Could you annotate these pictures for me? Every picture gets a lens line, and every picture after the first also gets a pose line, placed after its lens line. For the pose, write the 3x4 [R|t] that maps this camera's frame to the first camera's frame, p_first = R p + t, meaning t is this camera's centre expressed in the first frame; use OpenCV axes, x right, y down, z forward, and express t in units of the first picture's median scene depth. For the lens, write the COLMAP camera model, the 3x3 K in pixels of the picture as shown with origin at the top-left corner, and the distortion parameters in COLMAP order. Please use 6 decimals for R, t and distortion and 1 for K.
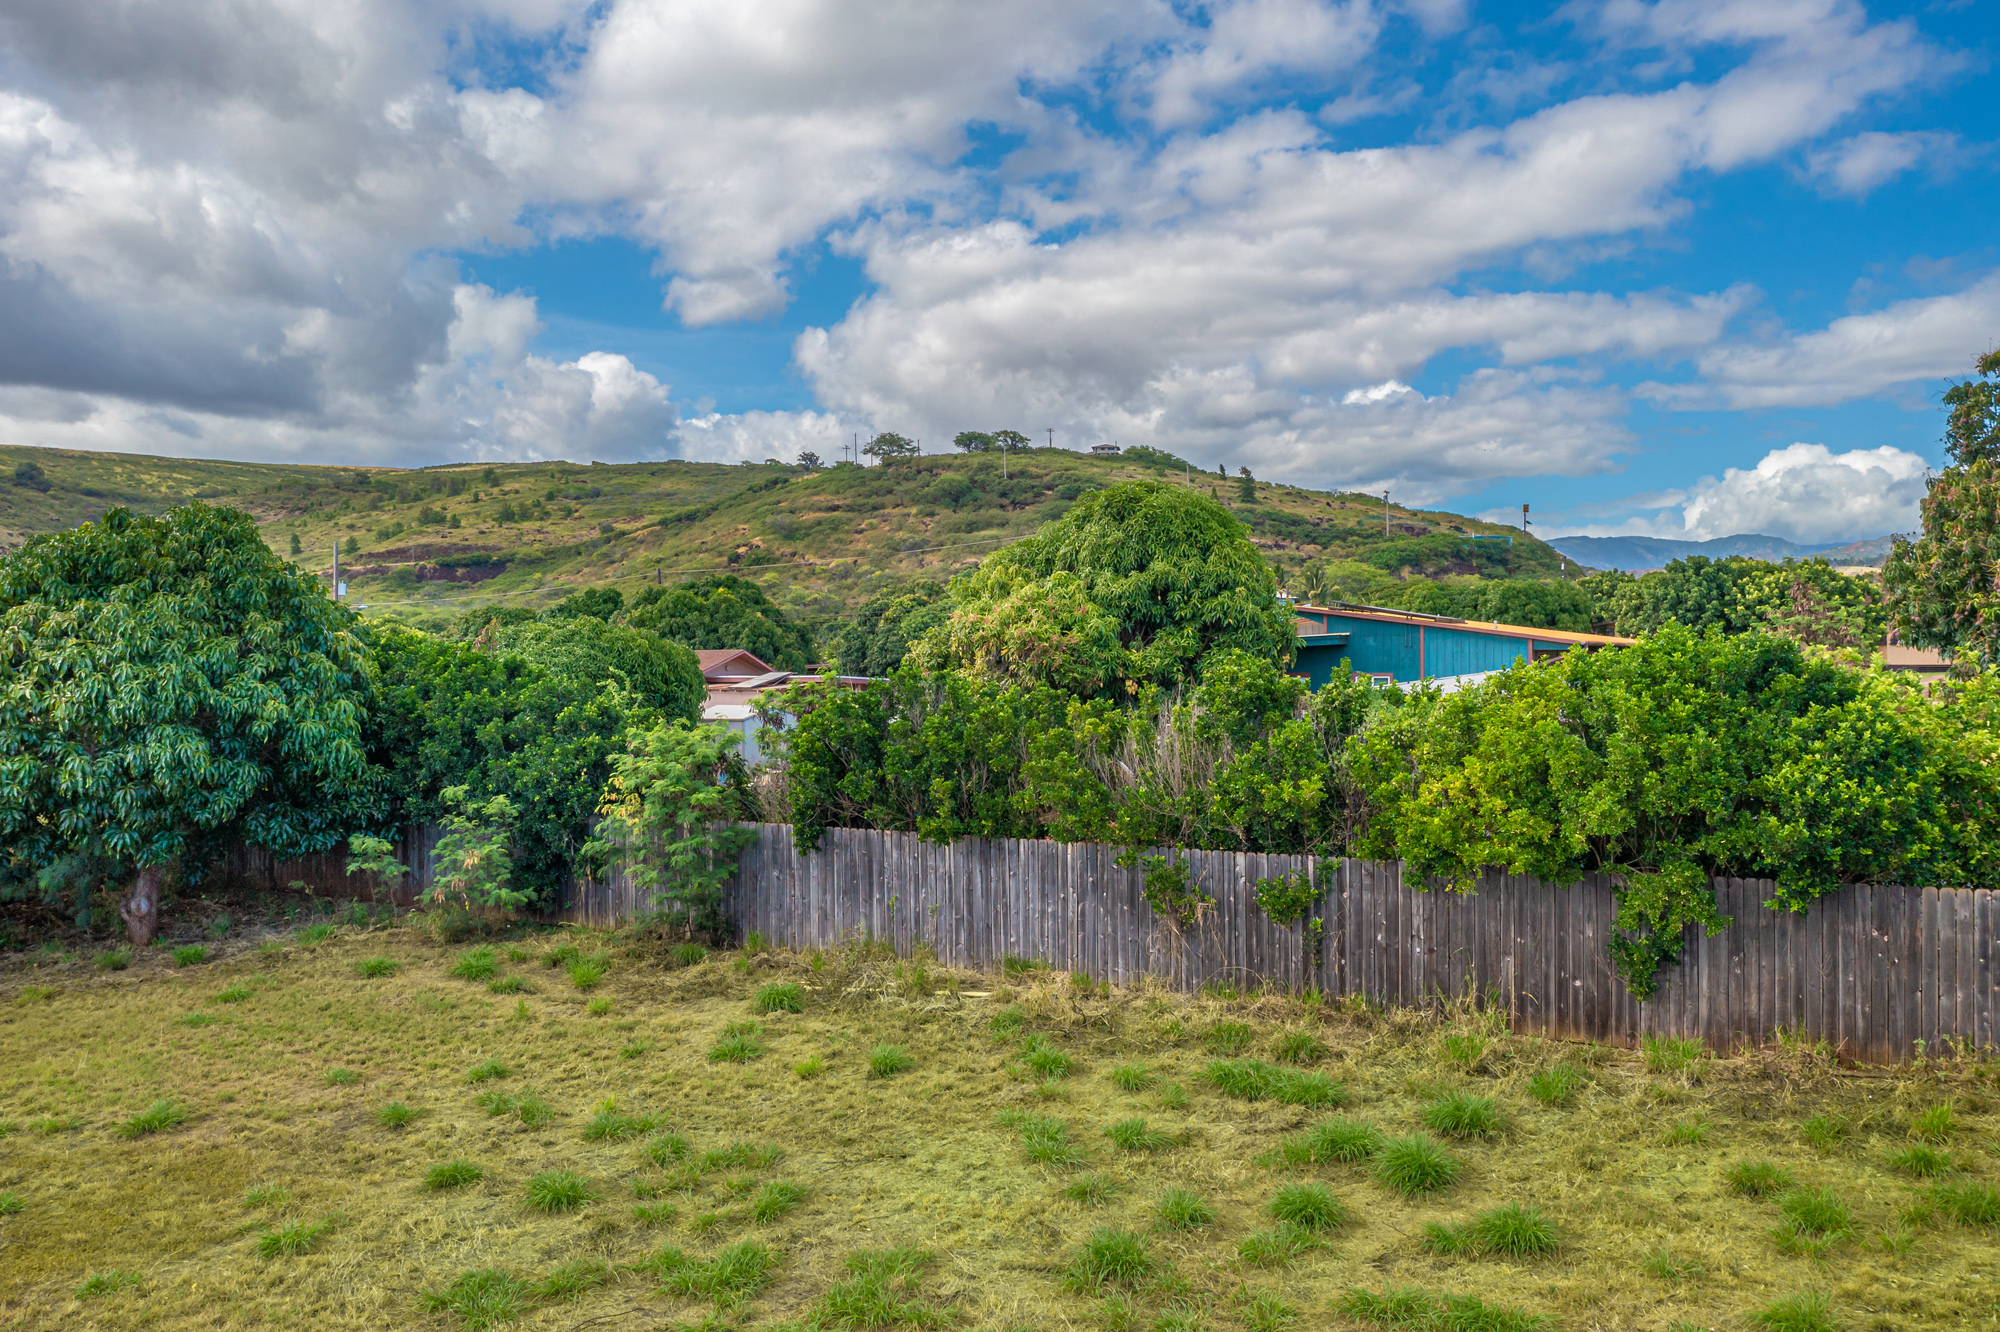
lens RADIAL K [[1580.2, 0, 996.3], [0, 1580.2, 678.5], [0, 0, 1]] dist [-0.020543, -0.005890]
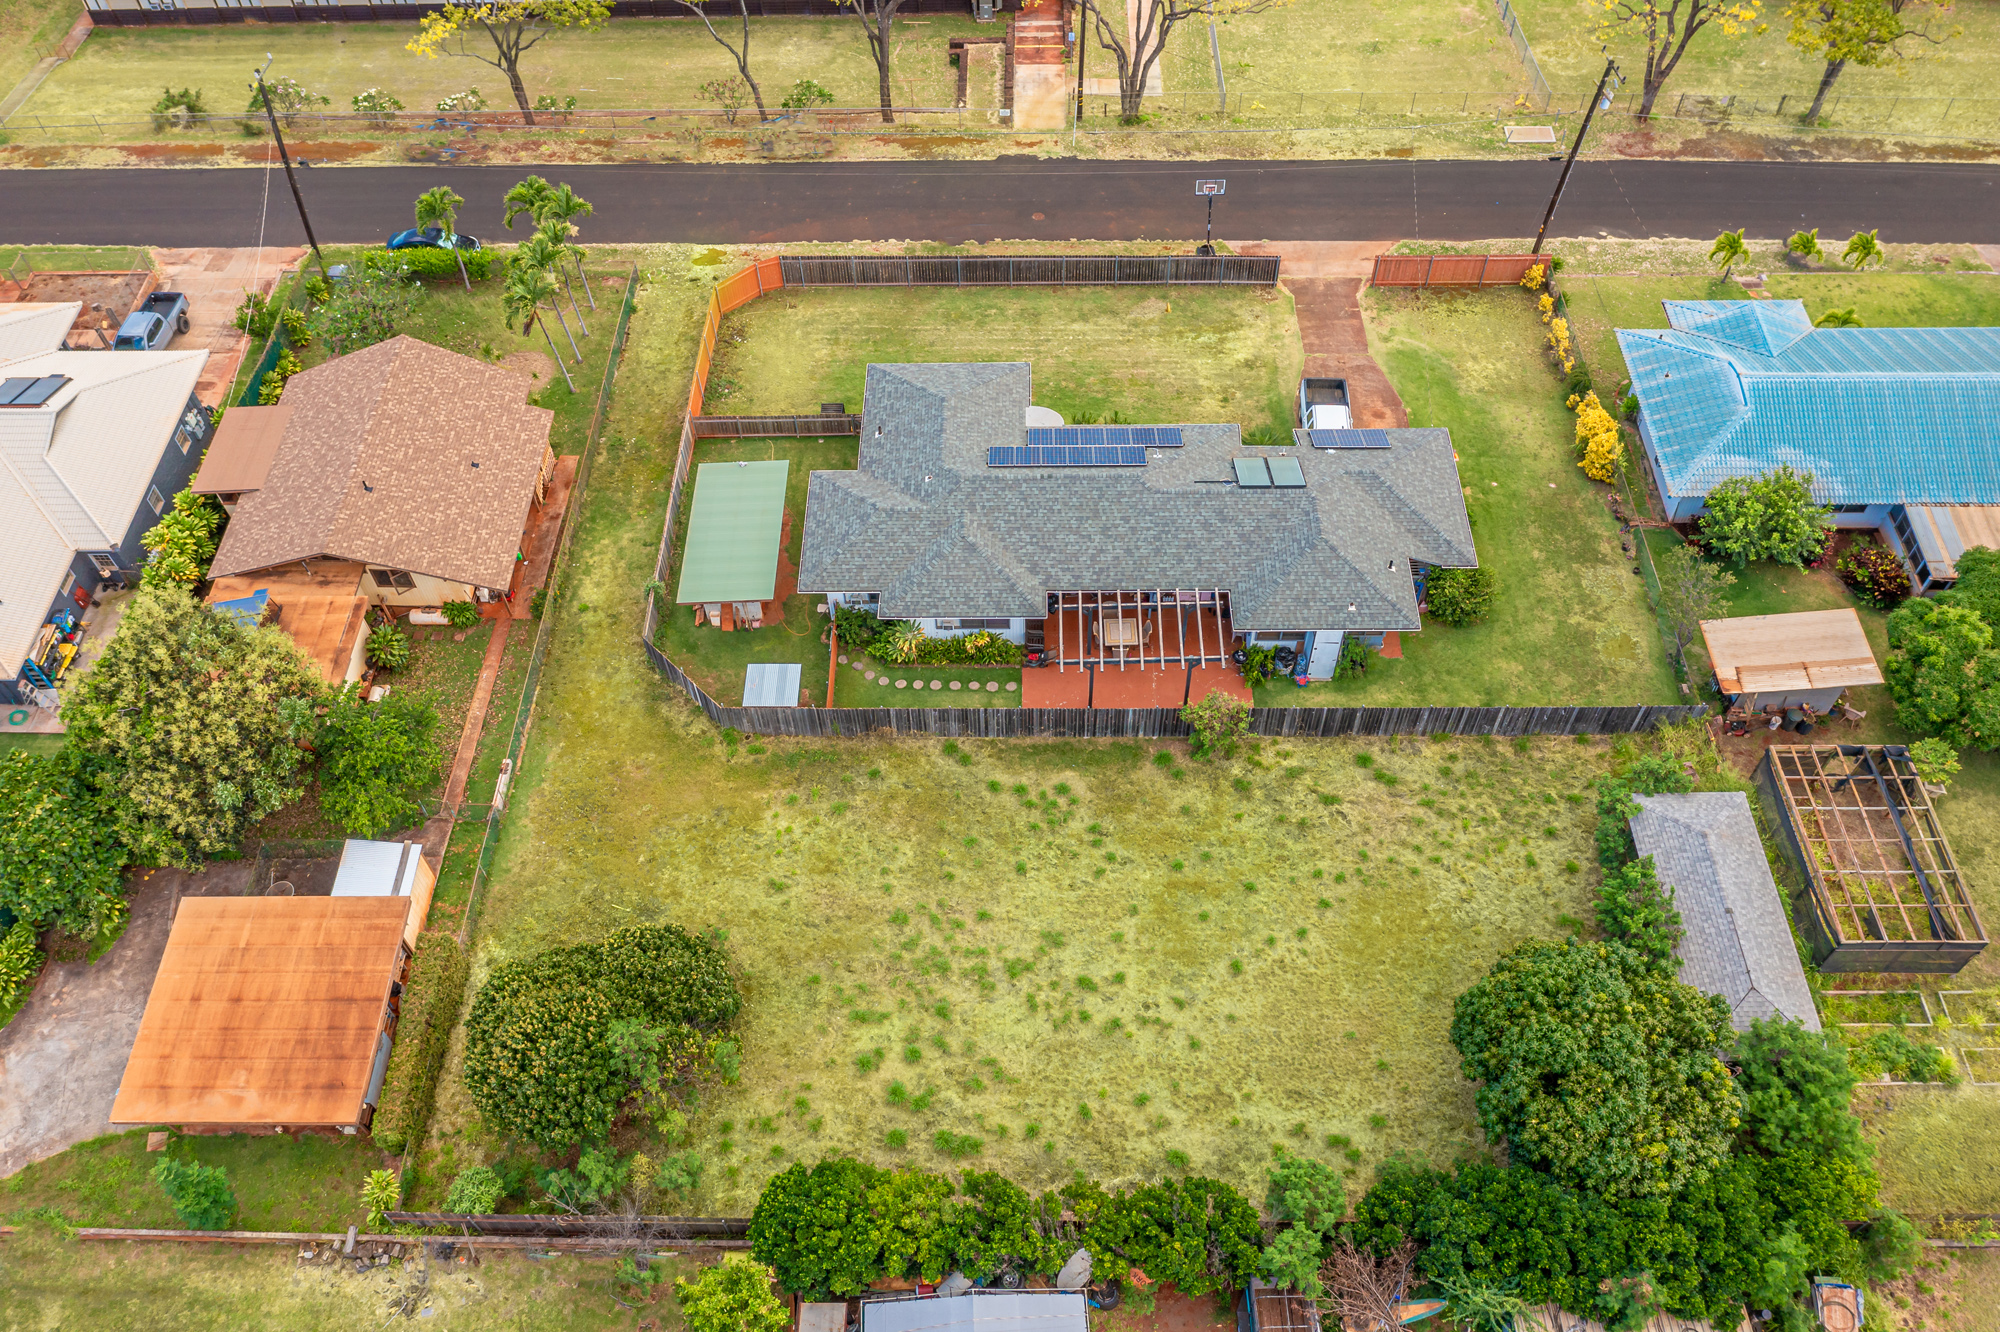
lens RADIAL K [[1580.2, 0, 968.3], [0, 1580.2, 669.2], [0, 0, 1]] dist [-0.020543, -0.005890]
pose [[-0.855169, 0.438265, -0.276783, 0.268191], [0.043871, 0.593250, 0.803822, -1.232423], [0.516489, 0.675261, -0.526556, 0.883983]]
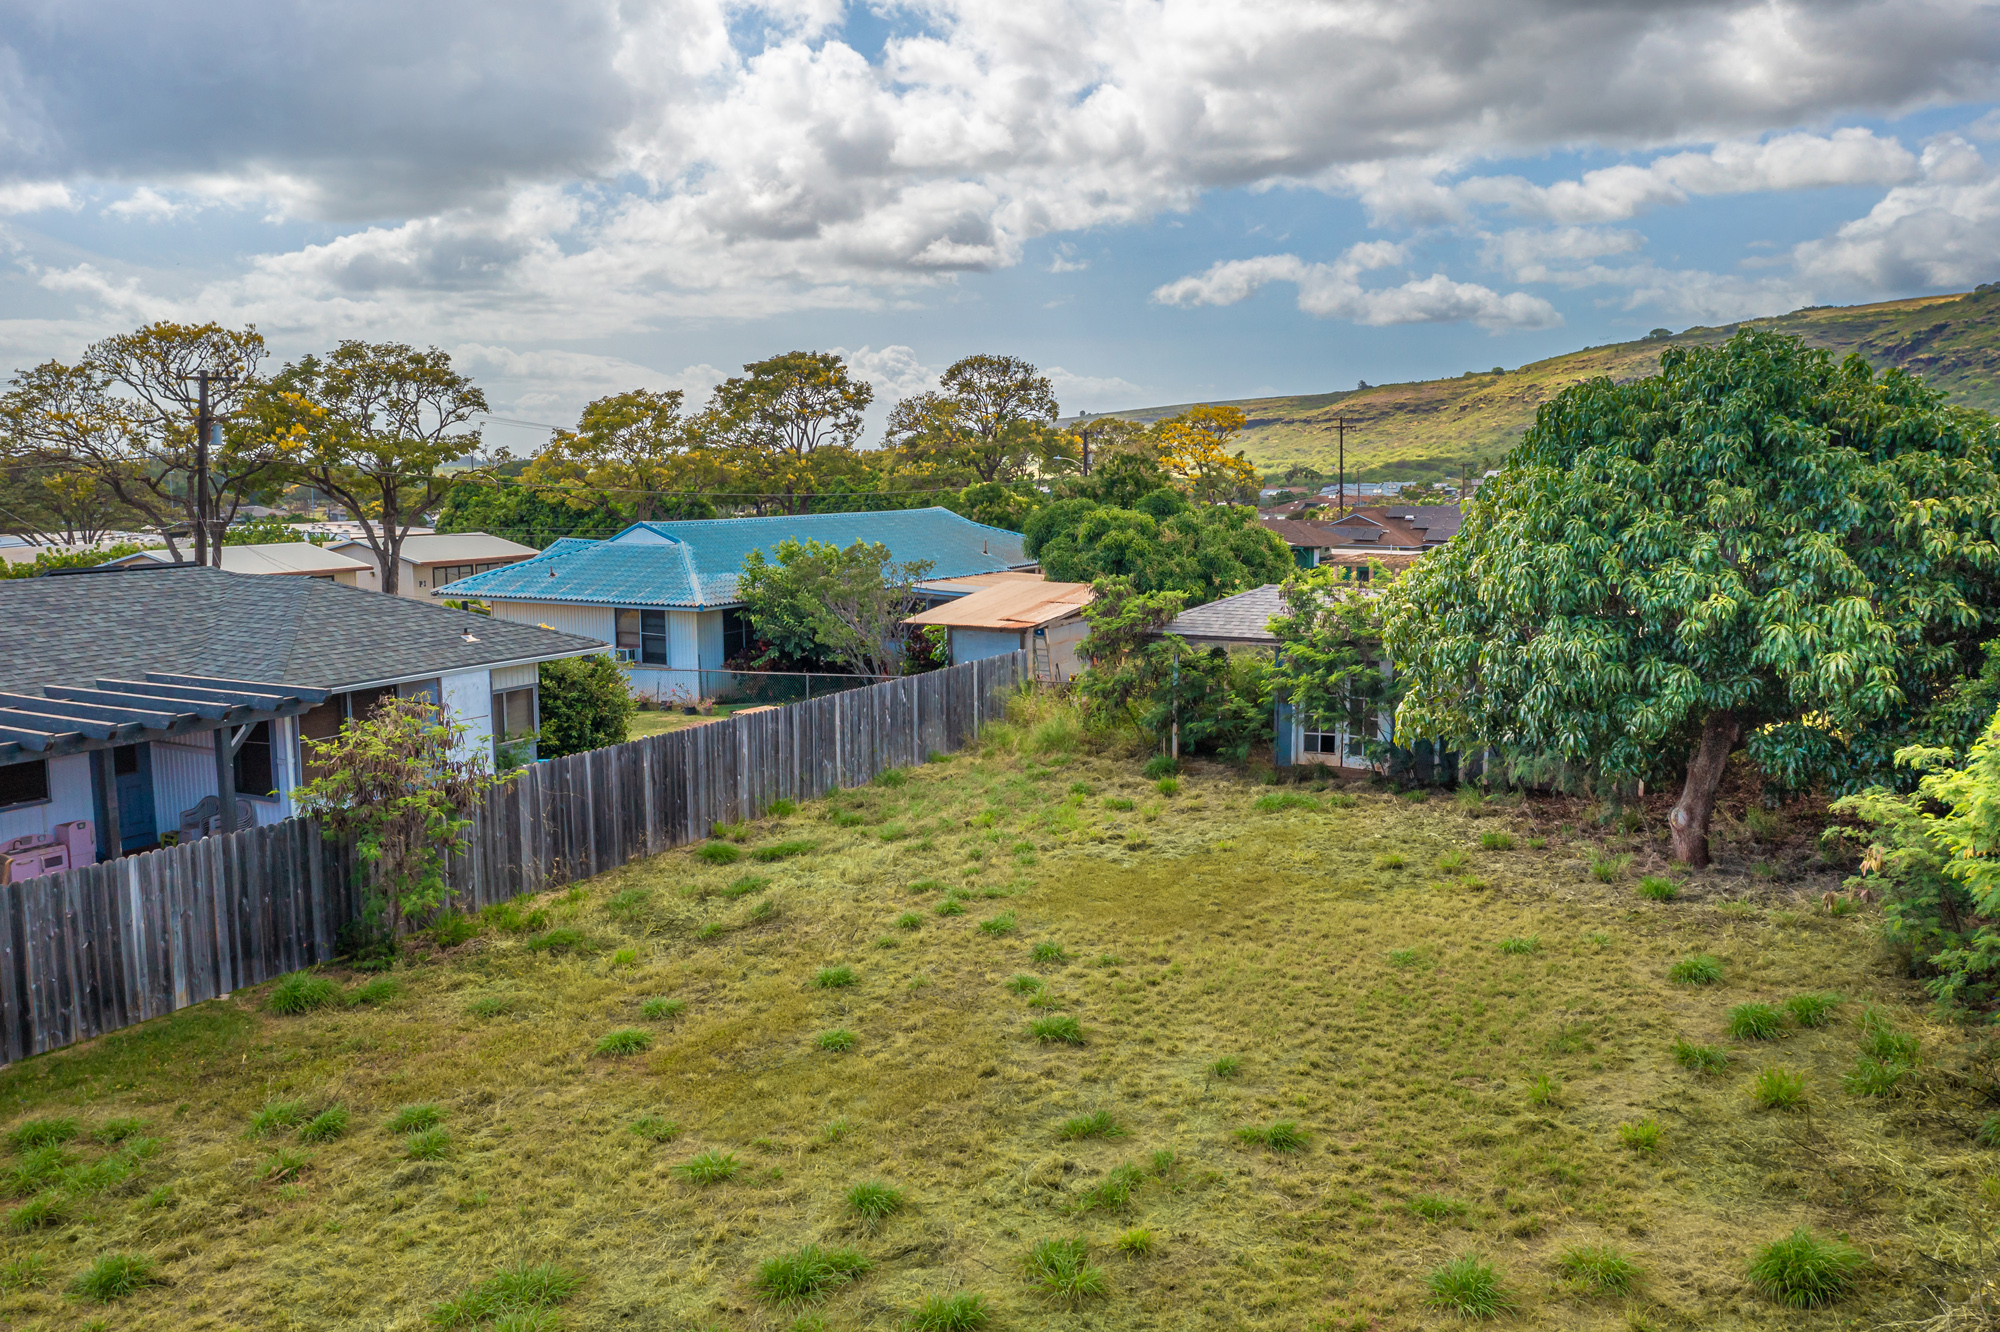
lens RADIAL K [[1580.2, 0, 1004.0], [0, 1580.2, 648.3], [0, 0, 1]] dist [-0.020543, -0.005890]
pose [[0.061997, 0.119393, -0.990909, 0.183555], [0.002938, 0.992793, 0.119804, -0.034260], [0.998072, -0.010339, 0.061200, 0.386768]]
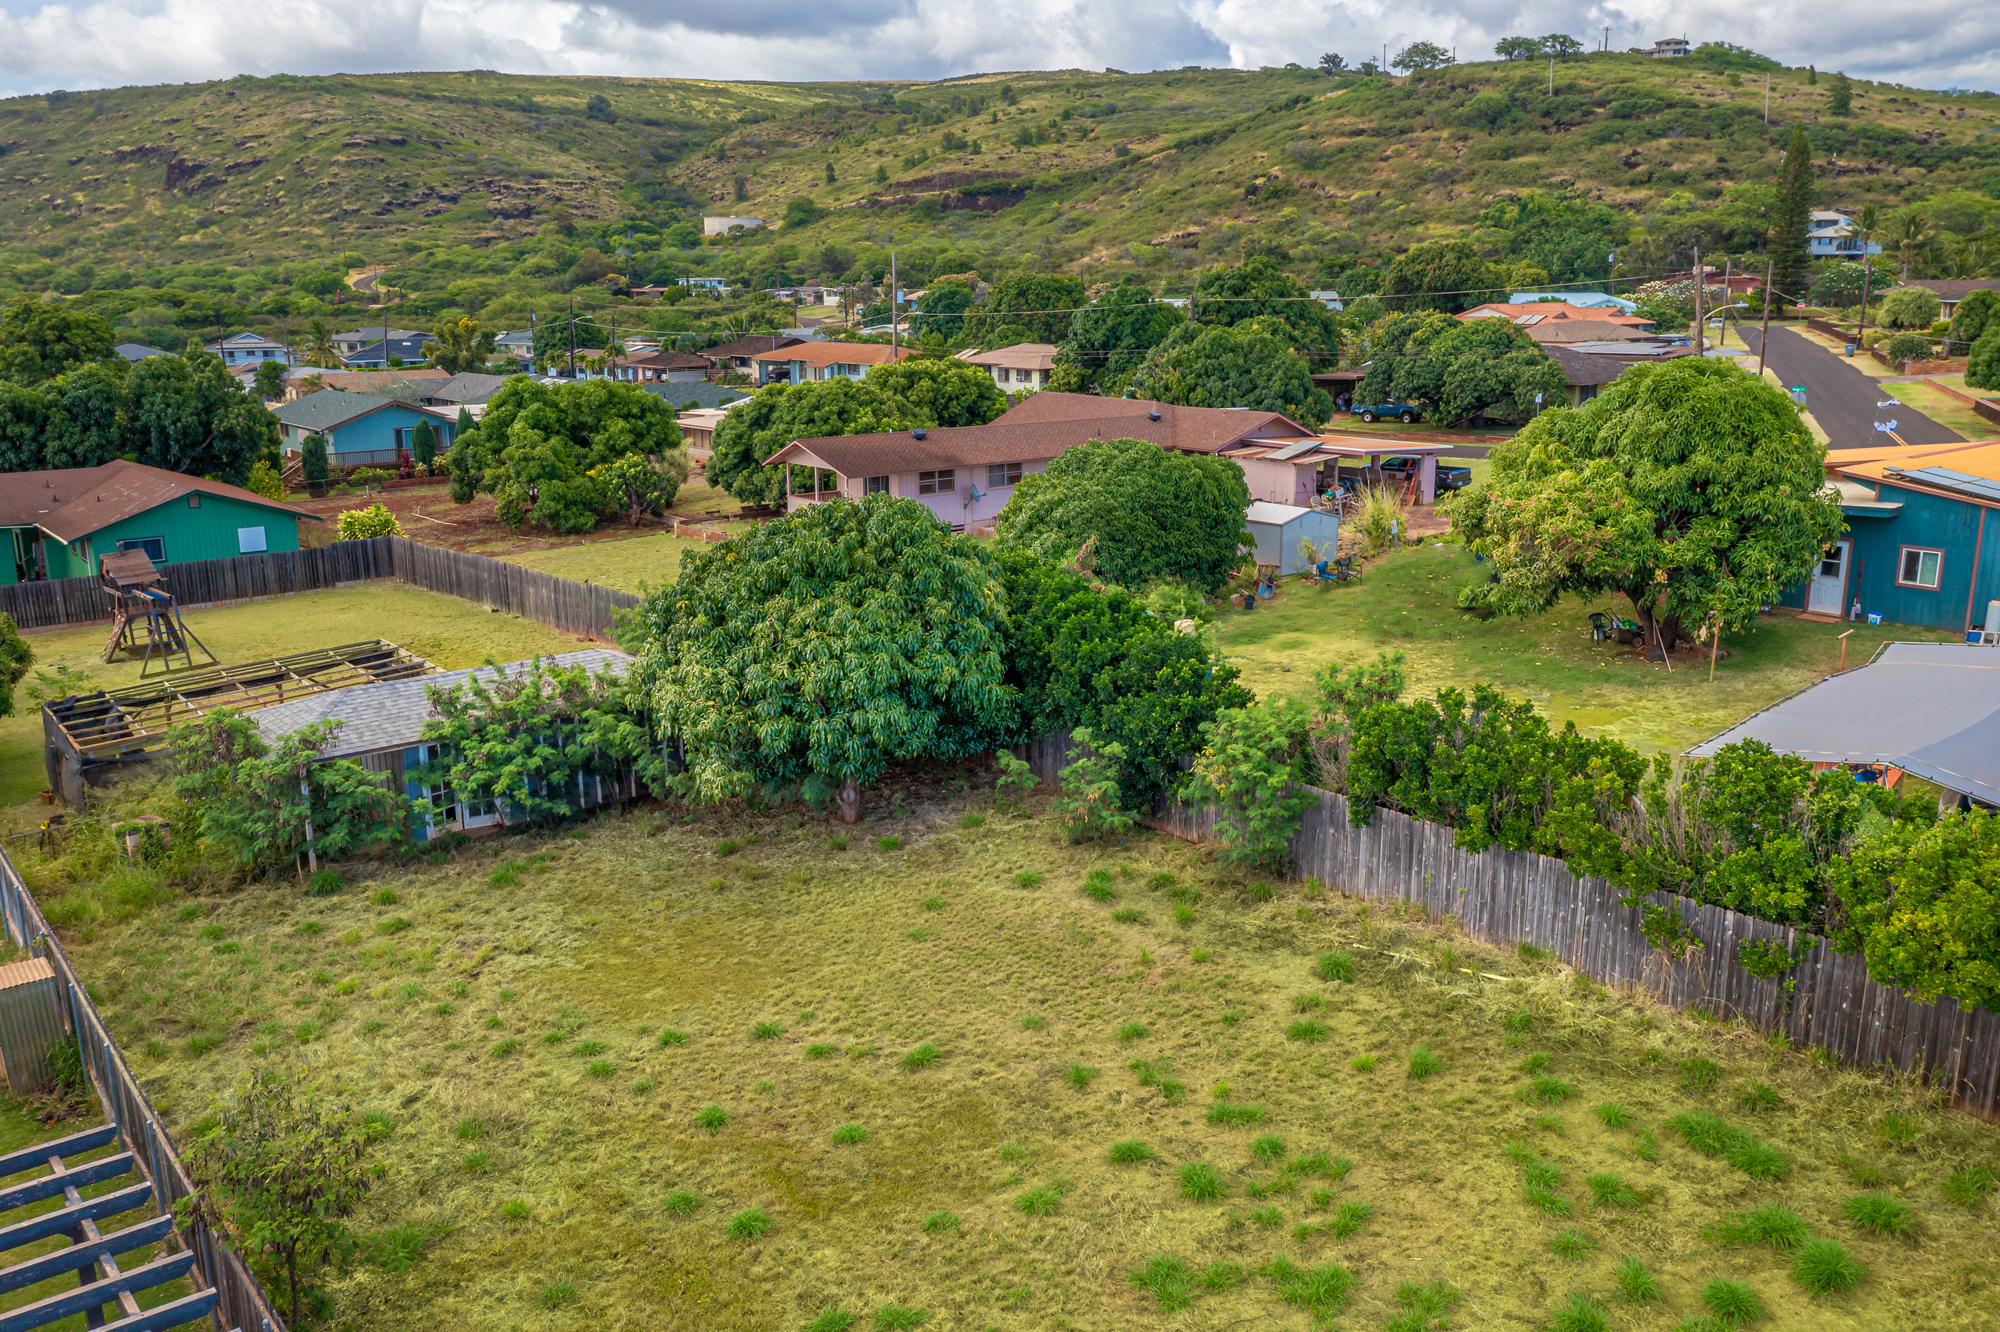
lens RADIAL K [[1580.2, 0, 1000.0], [0, 1580.2, 661.1], [0, 0, 1]] dist [-0.020543, -0.005890]
pose [[0.951344, 0.071147, -0.299805, -0.015930], [-0.000291, 0.973185, 0.230025, -0.187000], [0.308131, -0.218746, 0.925854, -0.128964]]
